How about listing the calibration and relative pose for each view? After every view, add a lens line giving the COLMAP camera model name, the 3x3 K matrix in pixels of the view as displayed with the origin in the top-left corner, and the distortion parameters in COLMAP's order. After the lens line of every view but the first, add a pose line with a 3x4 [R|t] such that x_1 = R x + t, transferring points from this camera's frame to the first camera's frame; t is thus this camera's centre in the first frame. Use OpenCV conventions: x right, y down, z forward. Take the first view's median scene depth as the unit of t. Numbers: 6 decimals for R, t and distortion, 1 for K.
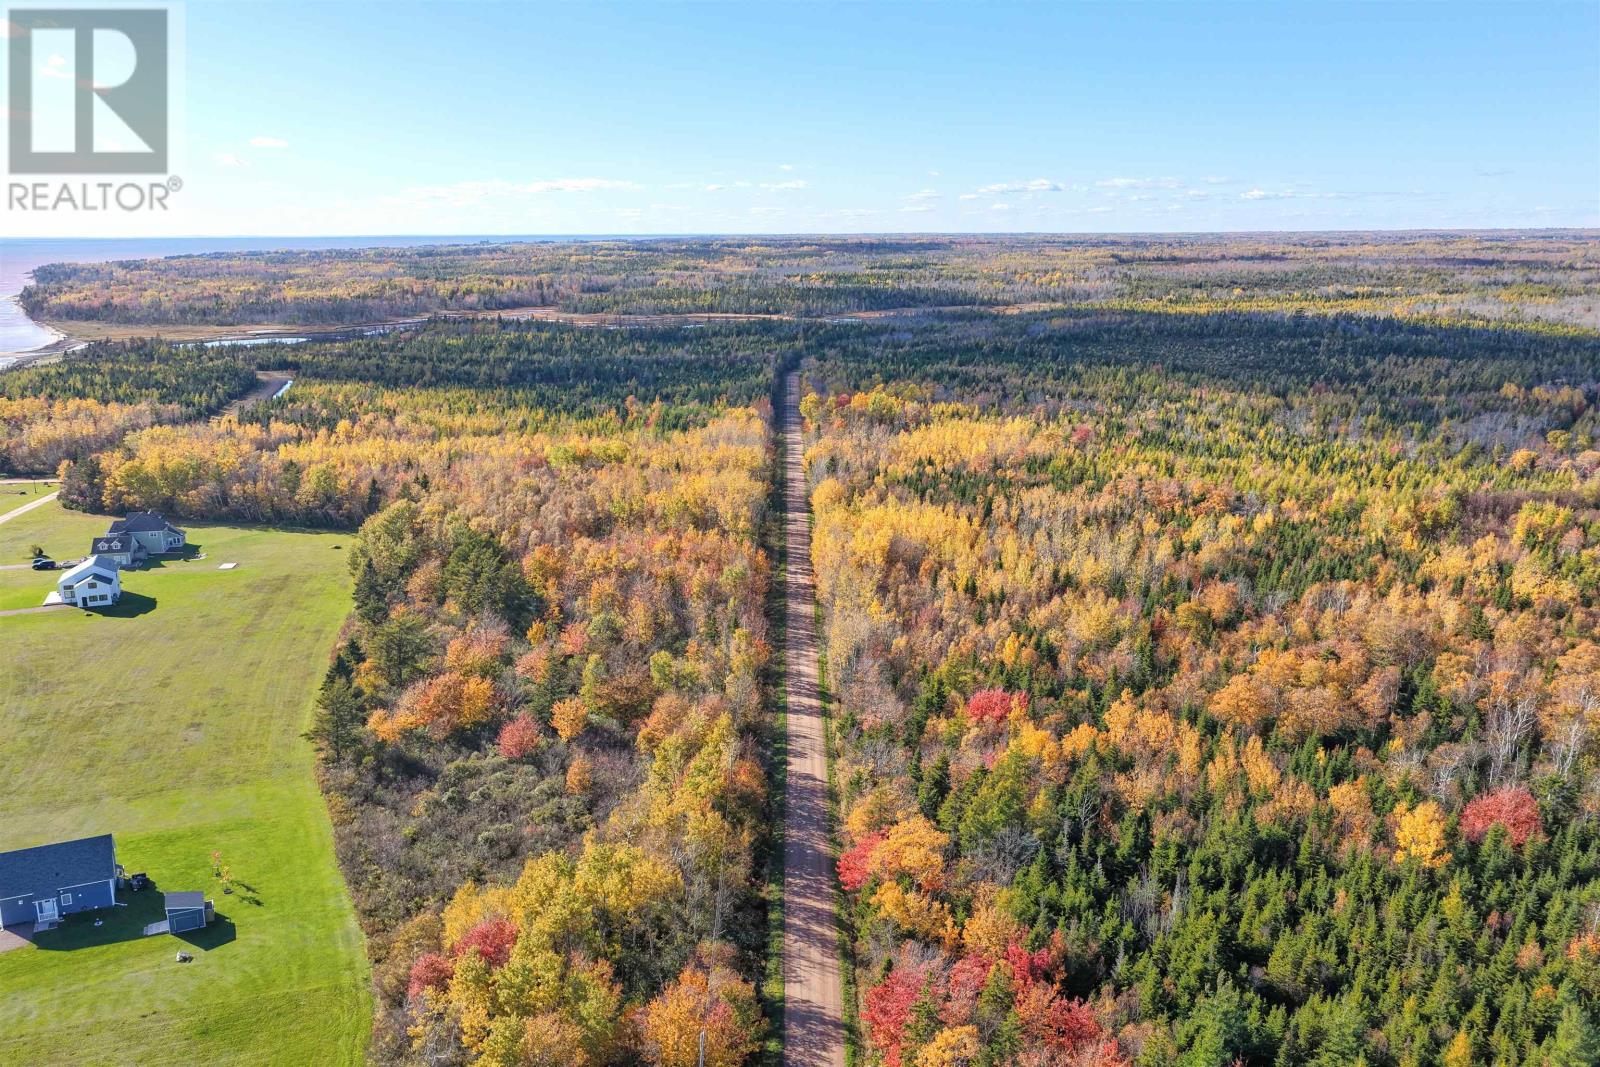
lens RADIAL K [[1324.5, 0, 800.0], [0, 1324.5, 533.5], [0, 0, 1]] dist [-0.017613, 0.045534]
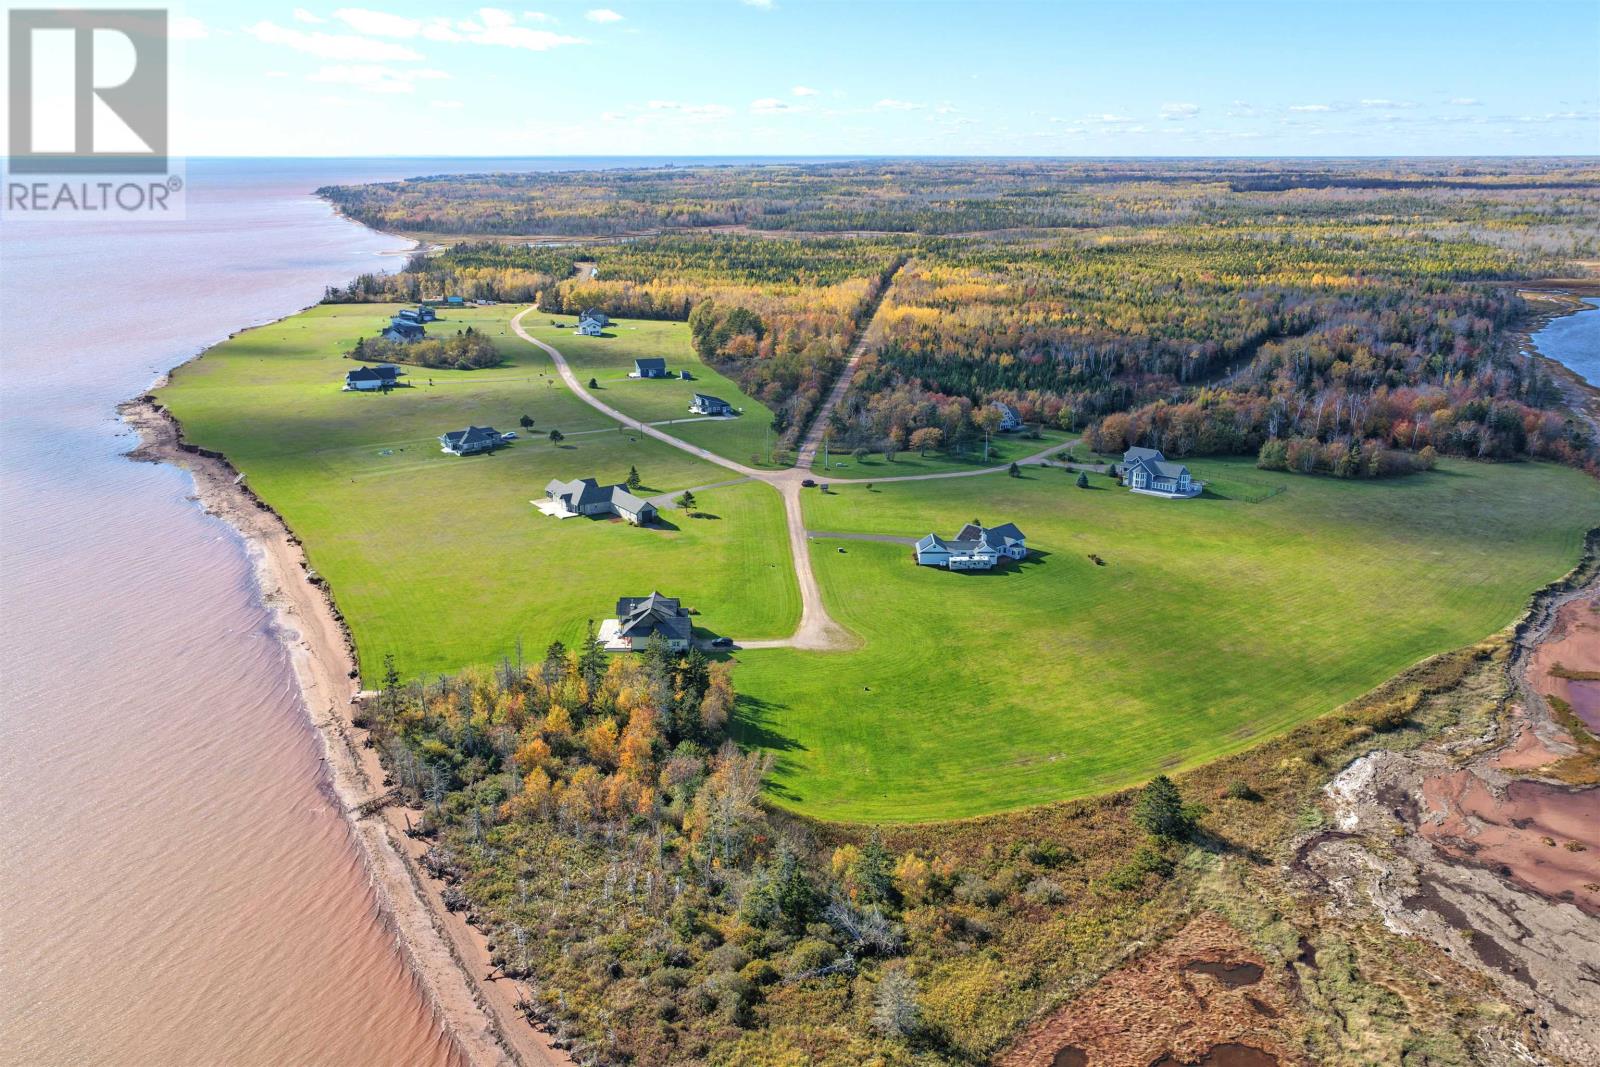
lens RADIAL K [[1324.5, 0, 800.0], [0, 1324.5, 533.5], [0, 0, 1]] dist [-0.017613, 0.045534]
pose [[0.991913, 0.038546, -0.120921, 0.042518], [-0.031706, 0.997814, 0.057985, 0.060893], [0.122892, -0.053682, 0.990967, -0.336117]]
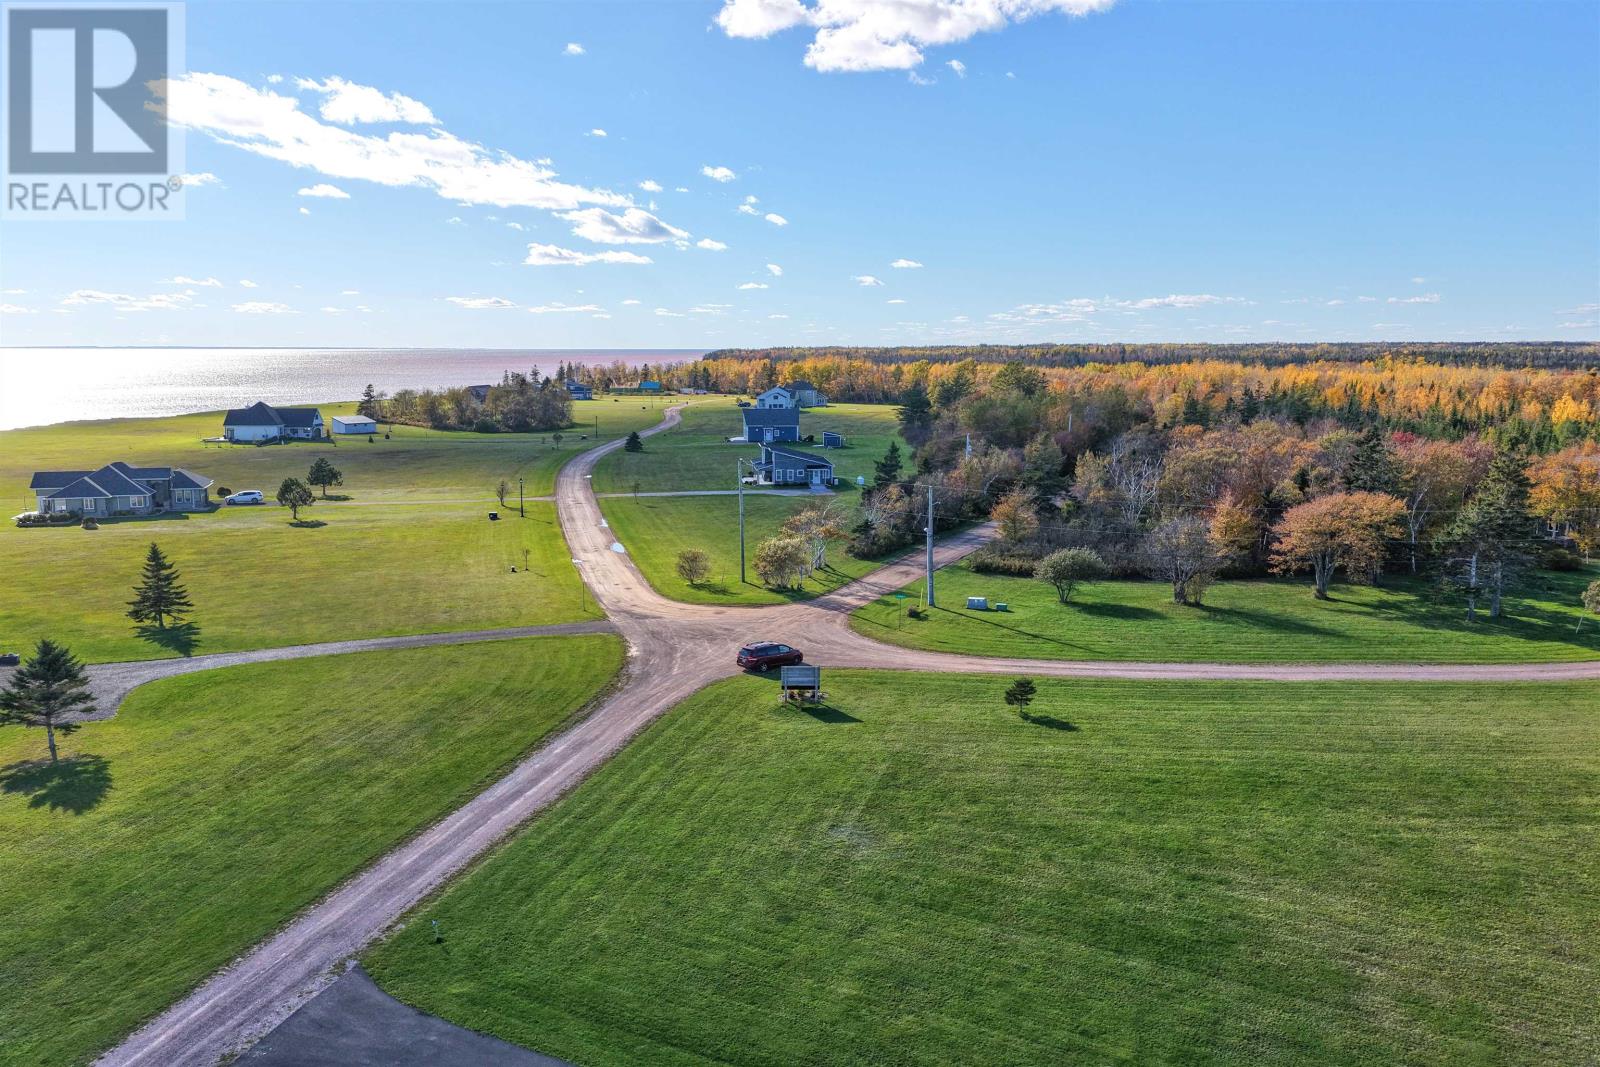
lens RADIAL K [[1324.5, 0, 800.0], [0, 1324.5, 533.5], [0, 0, 1]] dist [-0.017613, 0.045534]
pose [[0.903976, 0.061967, -0.423069, 0.037419], [-0.097602, 0.993225, -0.063068, 0.064627], [0.416295, 0.098304, 0.903900, -0.087963]]
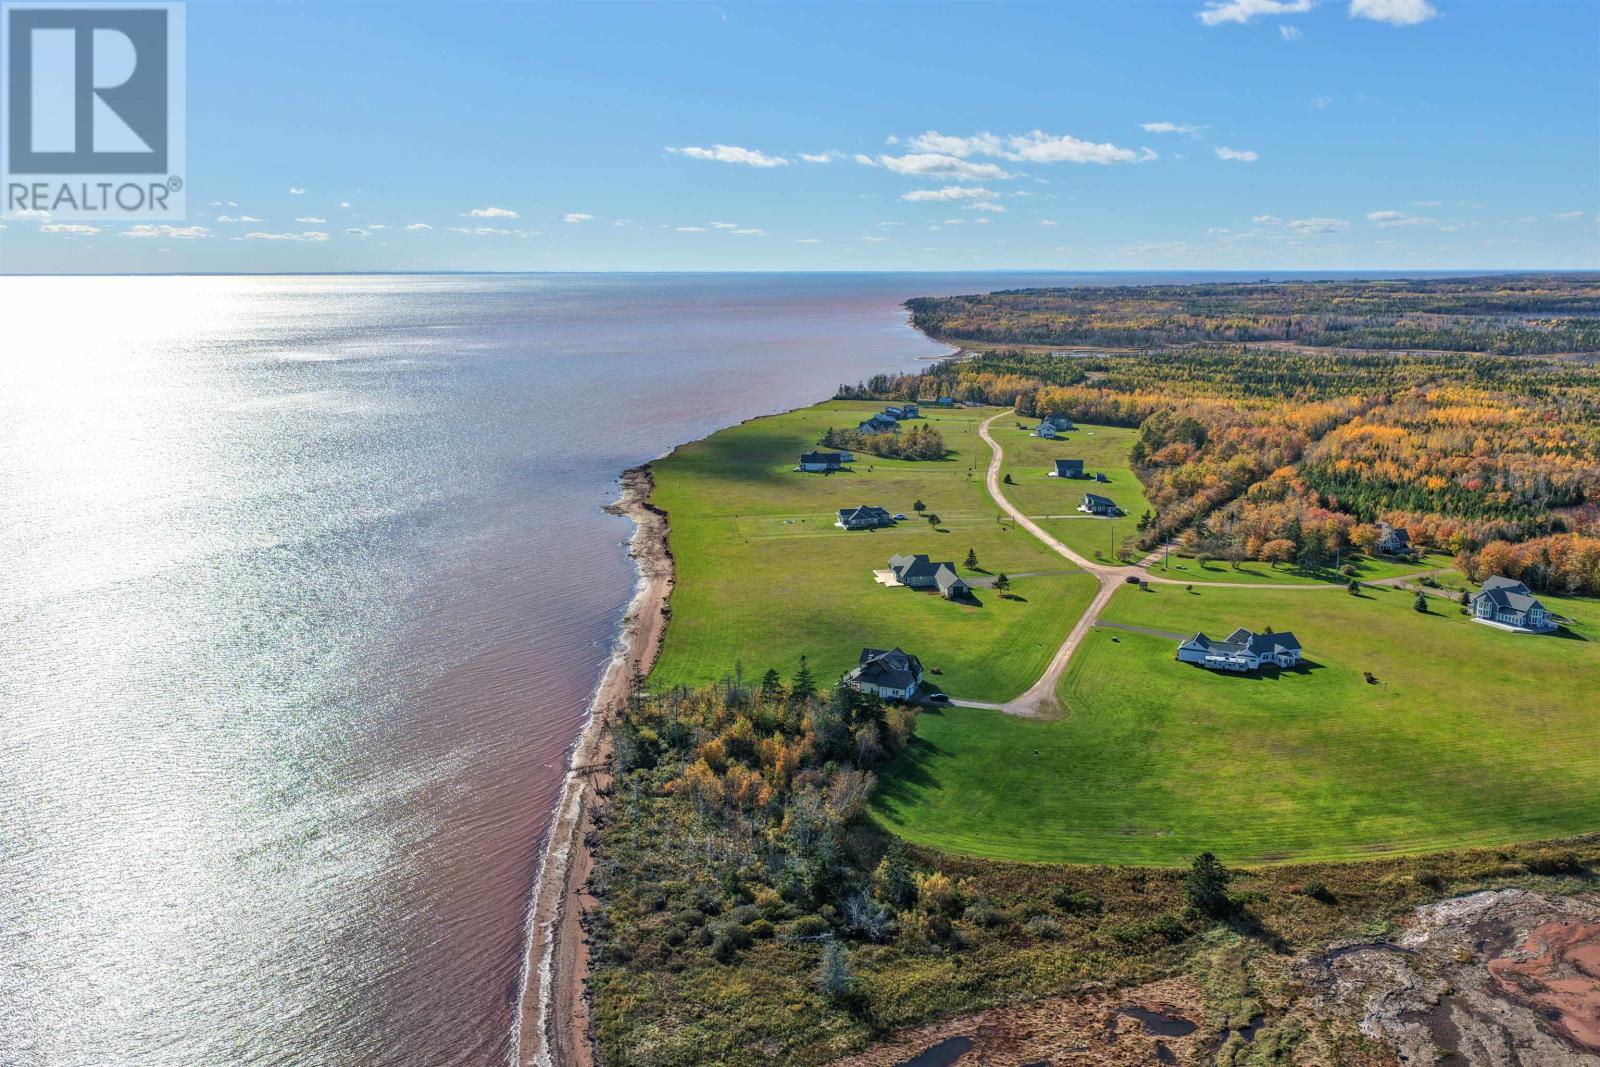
lens RADIAL K [[1324.5, 0, 800.0], [0, 1324.5, 533.5], [0, 0, 1]] dist [-0.017613, 0.045534]
pose [[0.844399, 0.107632, -0.524791, 0.106791], [-0.120677, 0.992647, 0.009415, 0.062619], [0.521946, 0.055380, 0.851179, -0.344916]]
